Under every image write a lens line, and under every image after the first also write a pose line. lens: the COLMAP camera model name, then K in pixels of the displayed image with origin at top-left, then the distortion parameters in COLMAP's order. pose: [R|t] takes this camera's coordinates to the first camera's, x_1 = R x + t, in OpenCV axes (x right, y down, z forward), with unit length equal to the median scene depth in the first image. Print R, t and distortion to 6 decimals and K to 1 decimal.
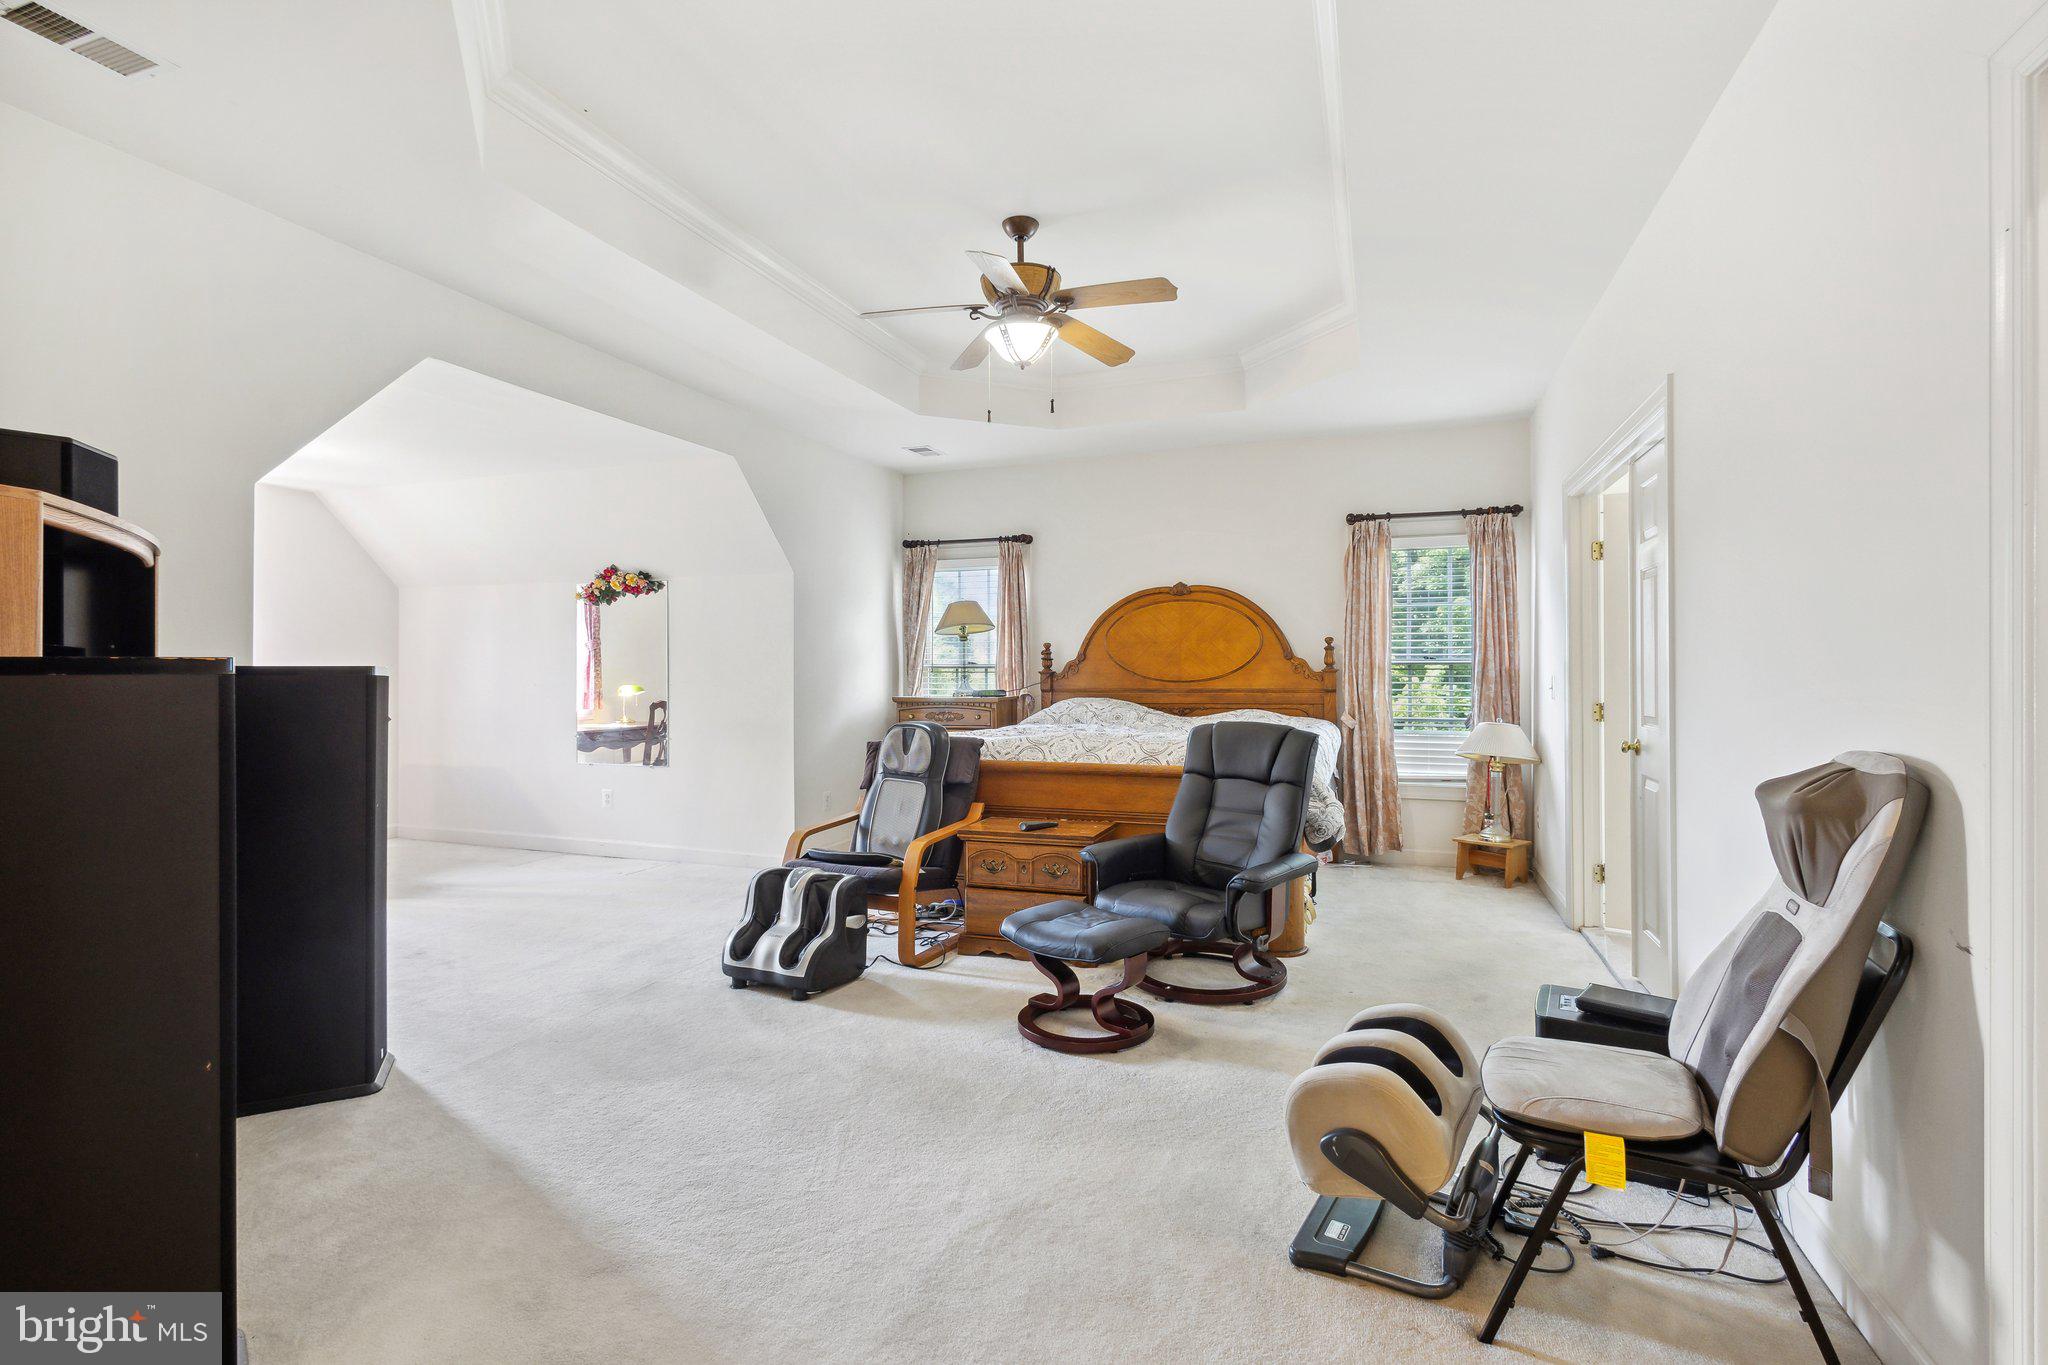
lens RADIAL K [[955.1, 0, 1027.0], [0, 955.1, 676.0], [0, 0, 1]] dist [-0.002213, -0.000303]
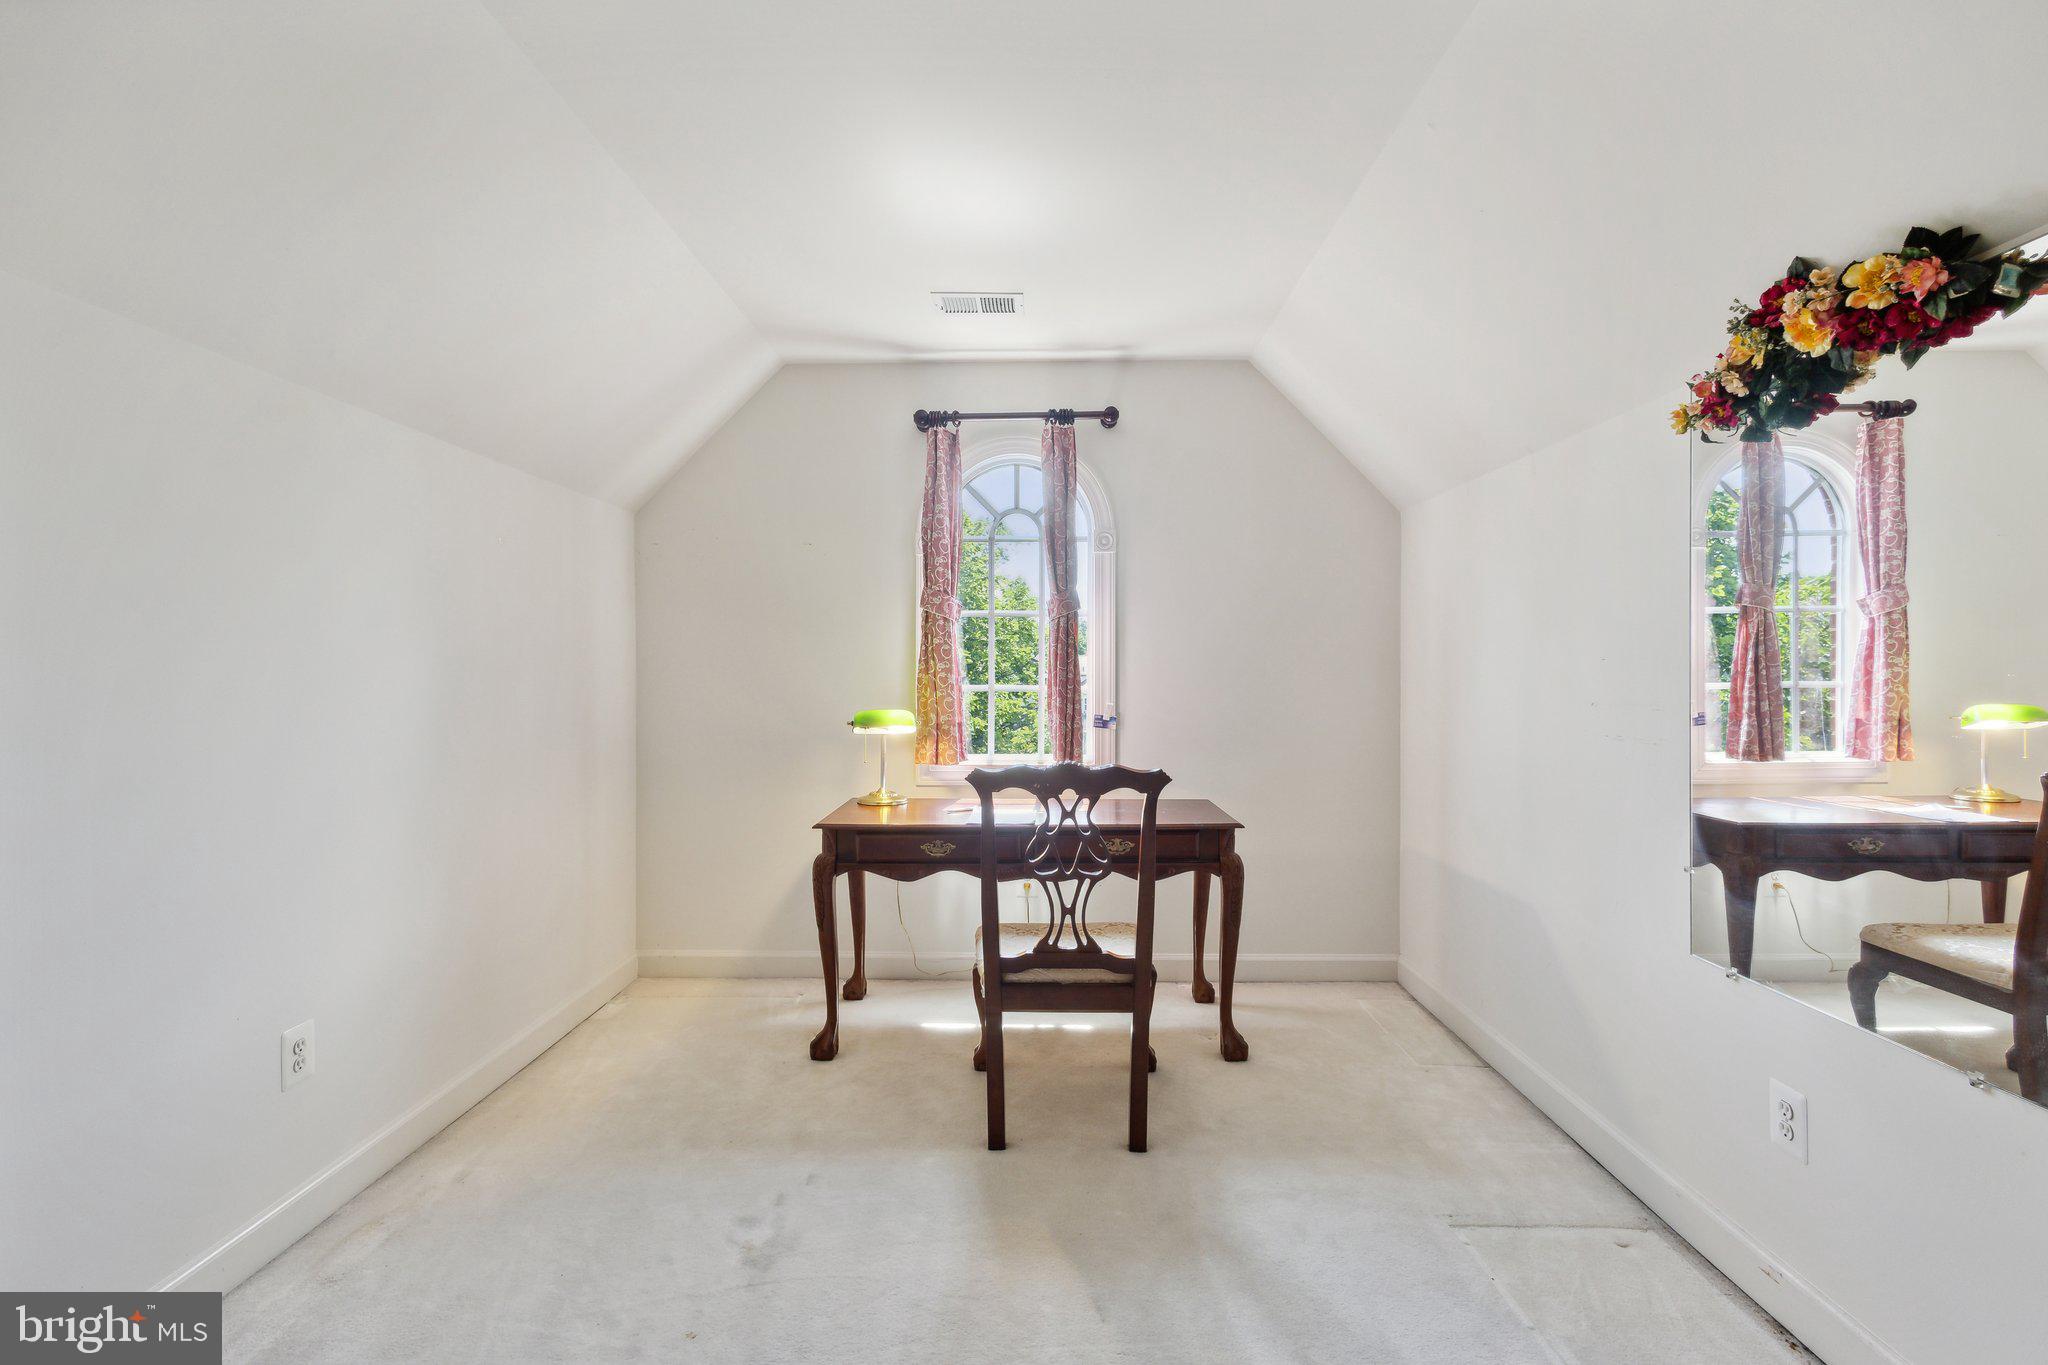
lens RADIAL K [[955.1, 0, 1026.2], [0, 955.1, 676.9], [0, 0, 1]] dist [-0.002213, -0.000303]
pose [[0.316565, 0.000031, -0.948571, -0.187355], [0.001327, 0.999999, 0.000476, -0.001706], [0.948570, -0.001409, 0.316565, 0.531841]]
